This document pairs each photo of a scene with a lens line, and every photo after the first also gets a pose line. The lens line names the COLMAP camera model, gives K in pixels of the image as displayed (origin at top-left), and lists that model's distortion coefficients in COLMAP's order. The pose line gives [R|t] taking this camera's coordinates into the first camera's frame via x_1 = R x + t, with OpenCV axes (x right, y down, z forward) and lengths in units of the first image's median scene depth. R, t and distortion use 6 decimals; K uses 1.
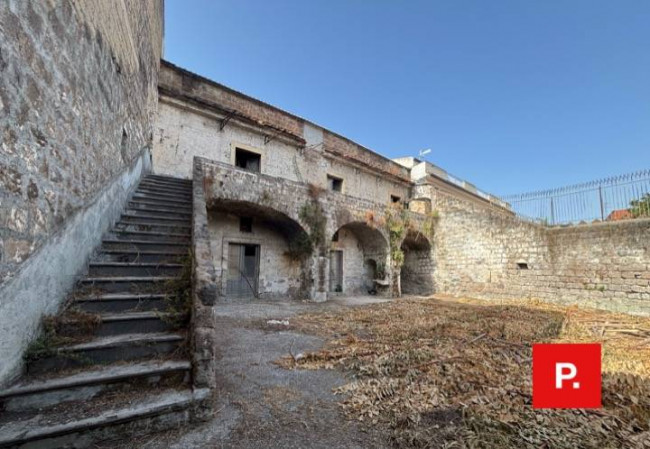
lens RADIAL K [[262.5, 0, 323.8], [0, 262.5, 238.1], [0, 0, 1]] dist [0.009208, -0.000935]
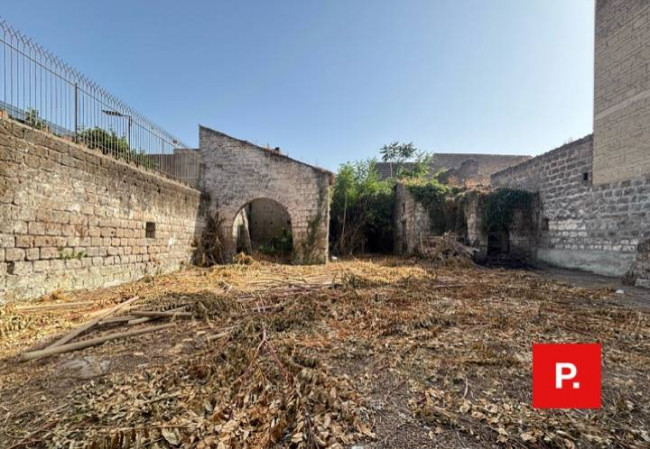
lens RADIAL K [[262.5, 0, 325.2], [0, 262.5, 242.3], [0, 0, 1]] dist [0.009208, -0.000935]
pose [[-0.883731, -0.025796, 0.467284, 0.113362], [-0.077067, 0.992870, -0.090940, 0.071852], [-0.461606, -0.116379, -0.879418, 0.526687]]
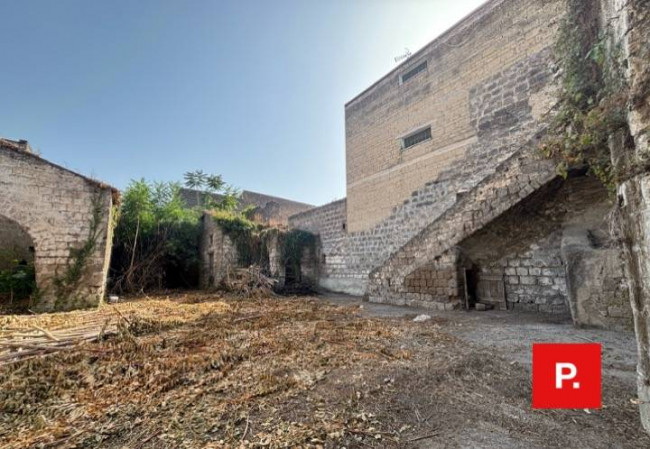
lens RADIAL K [[262.5, 0, 323.5], [0, 262.5, 242.2], [0, 0, 1]] dist [0.009208, -0.000935]
pose [[-0.980786, -0.029047, -0.192914, 0.105438], [0.016995, 0.972373, -0.232811, 0.070299], [0.194346, -0.231616, -0.953196, 0.523105]]
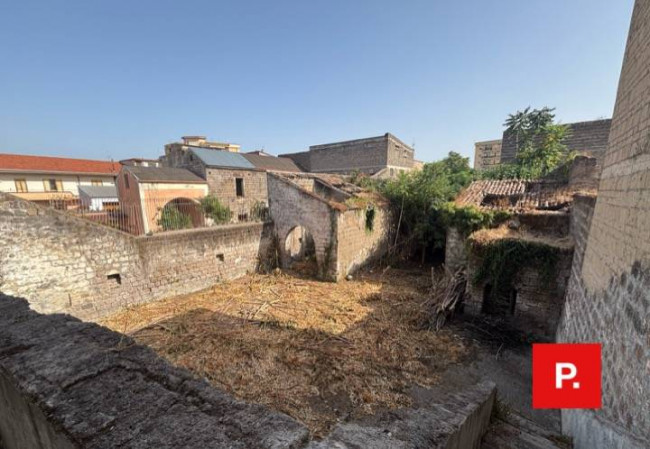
lens RADIAL K [[262.5, 0, 326.0], [0, 262.5, 245.5], [0, 0, 1]] dist [0.009208, -0.000935]
pose [[-0.397170, -0.201230, 0.895412, -0.187500], [-0.107644, 0.979145, 0.172301, -0.126667], [-0.911410, -0.027953, -0.410548, 0.357280]]
